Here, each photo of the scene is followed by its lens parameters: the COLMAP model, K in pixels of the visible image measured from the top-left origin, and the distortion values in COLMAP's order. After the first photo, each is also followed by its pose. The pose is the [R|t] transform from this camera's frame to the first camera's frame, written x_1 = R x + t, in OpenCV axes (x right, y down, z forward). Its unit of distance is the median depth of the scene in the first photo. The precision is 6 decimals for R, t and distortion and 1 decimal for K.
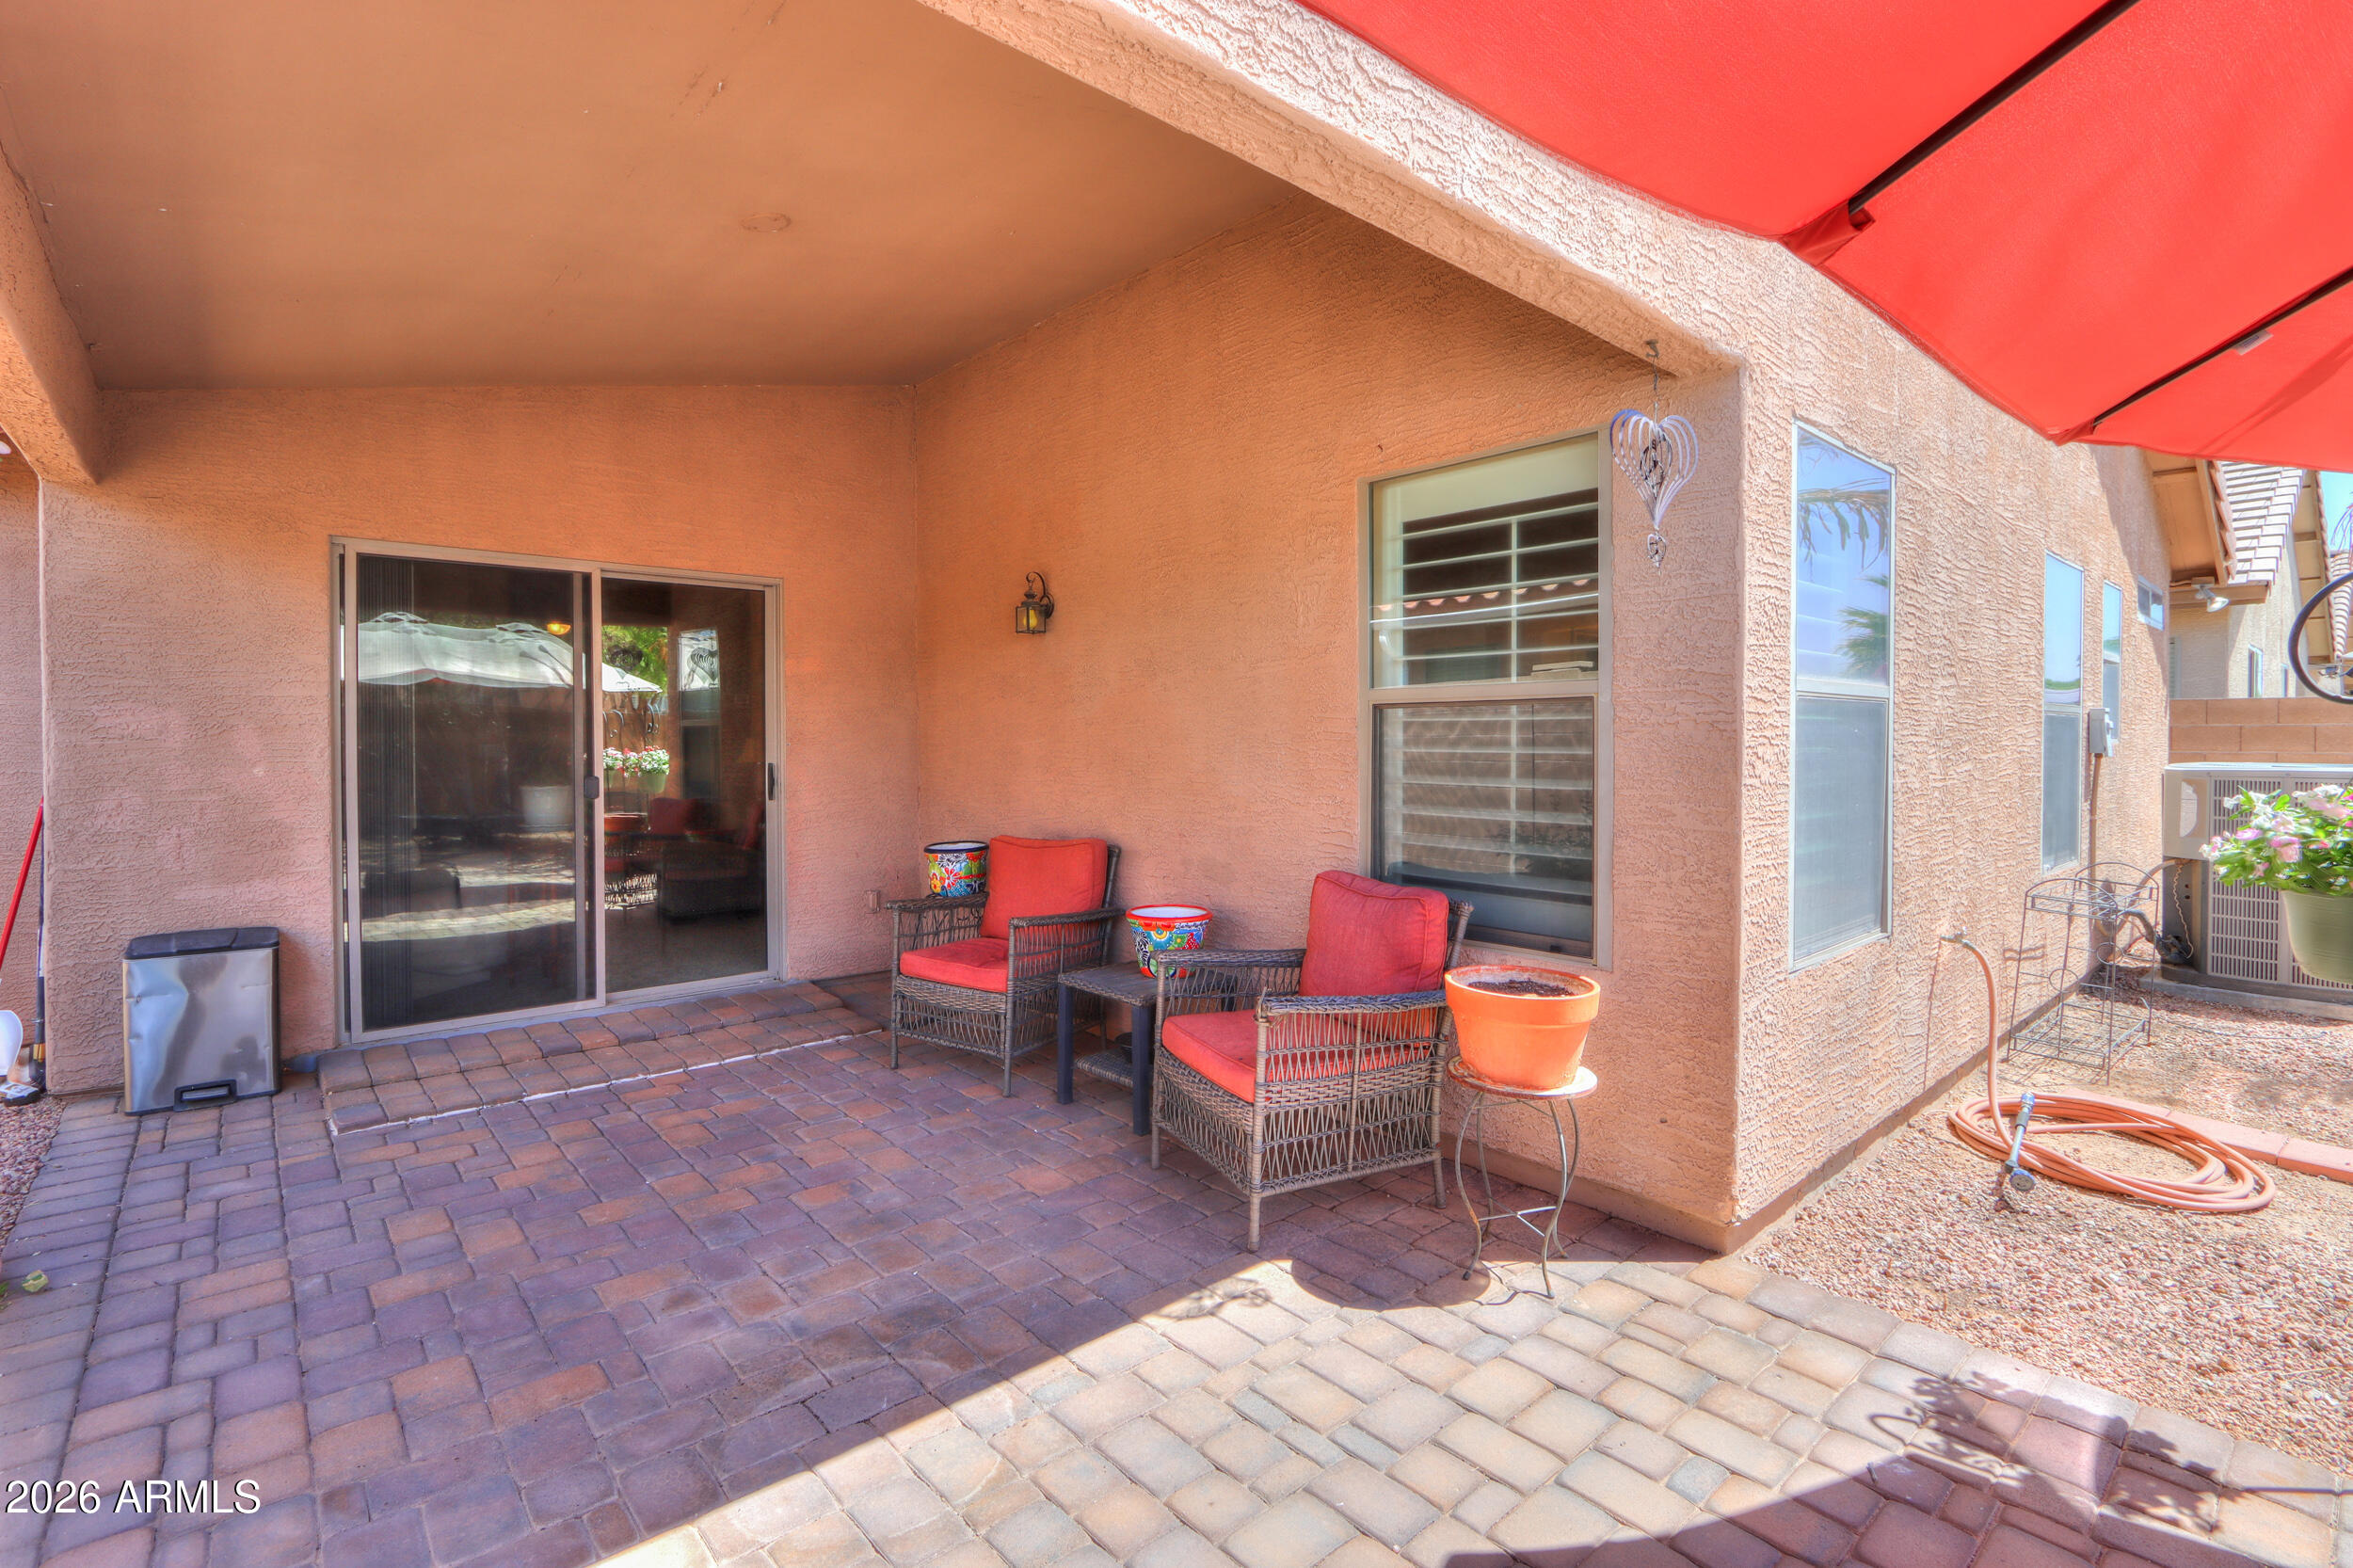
lens RADIAL K [[1096.7, 0, 1179.3], [0, 1096.7, 770.2], [0, 0, 1]] dist [-0.005238, 0.000050]
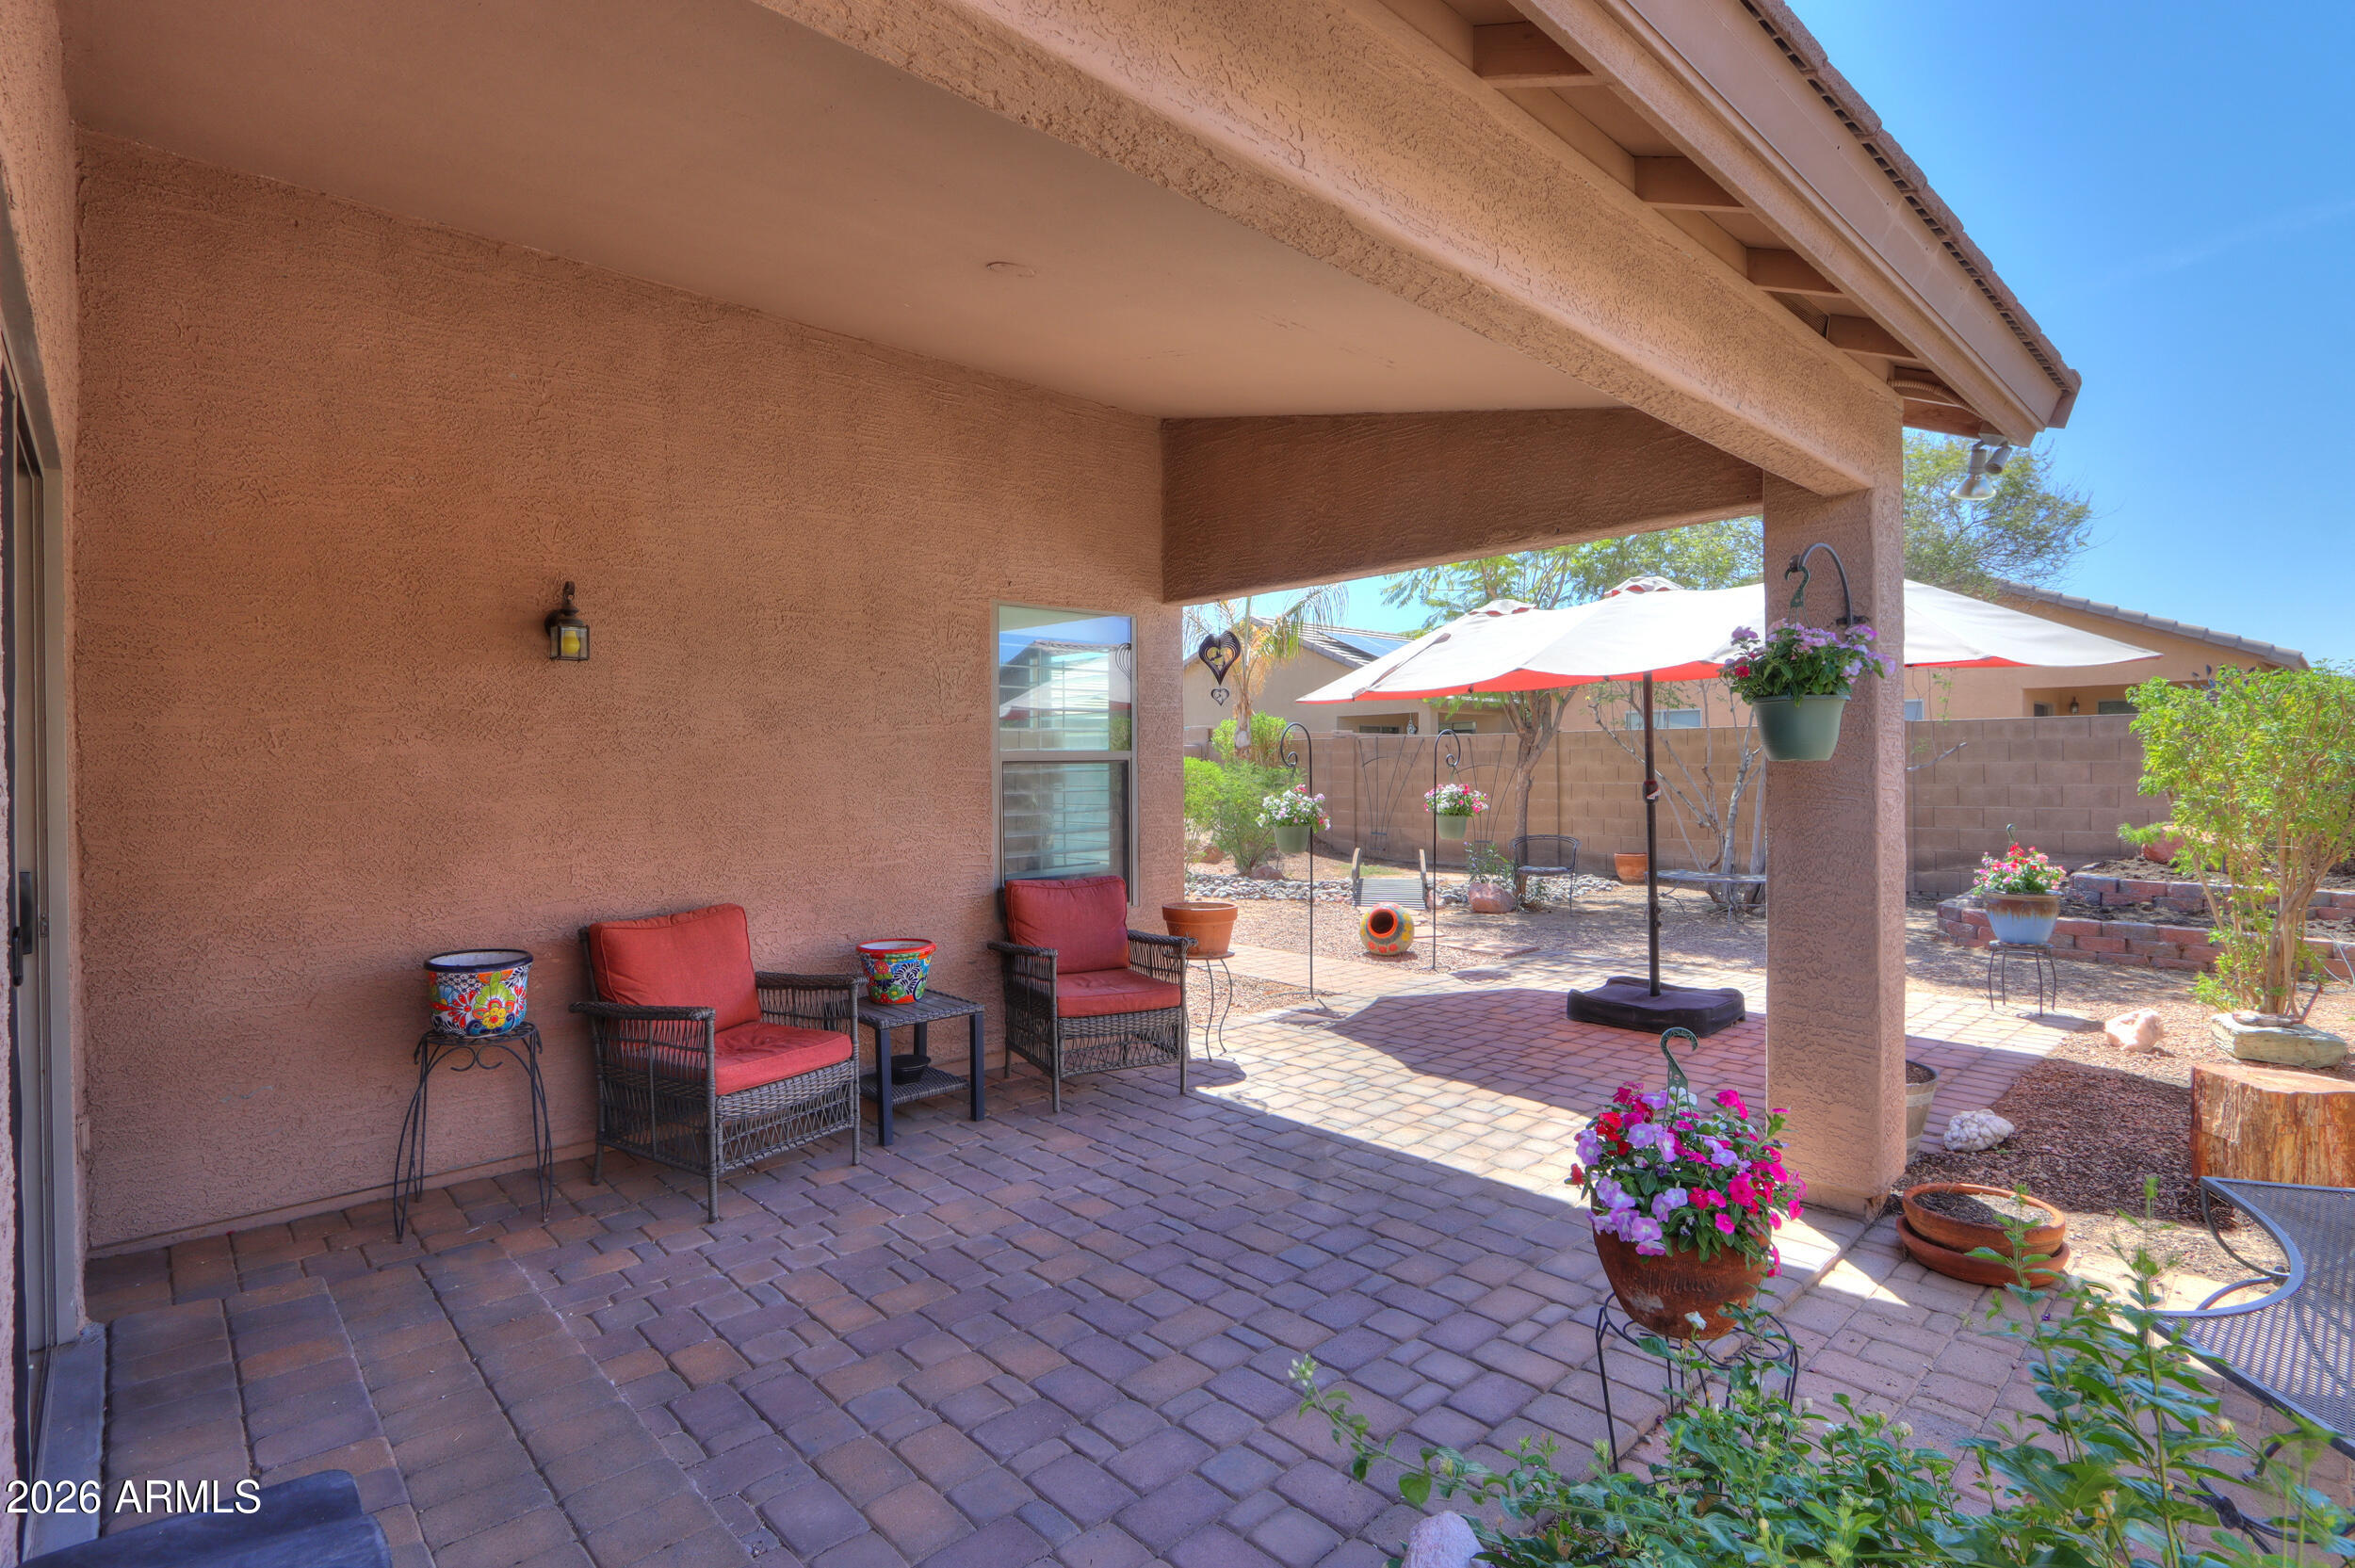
lens RADIAL K [[1097.5, 0, 1177.4], [0, 1097.5, 774.2], [0, 0, 1]] dist [-0.005238, 0.000050]
pose [[-0.033705, -0.003726, 0.999425, -1.918528], [0.035365, 0.999362, 0.004918, -0.068450], [-0.998806, 0.035511, -0.033552, 1.252671]]
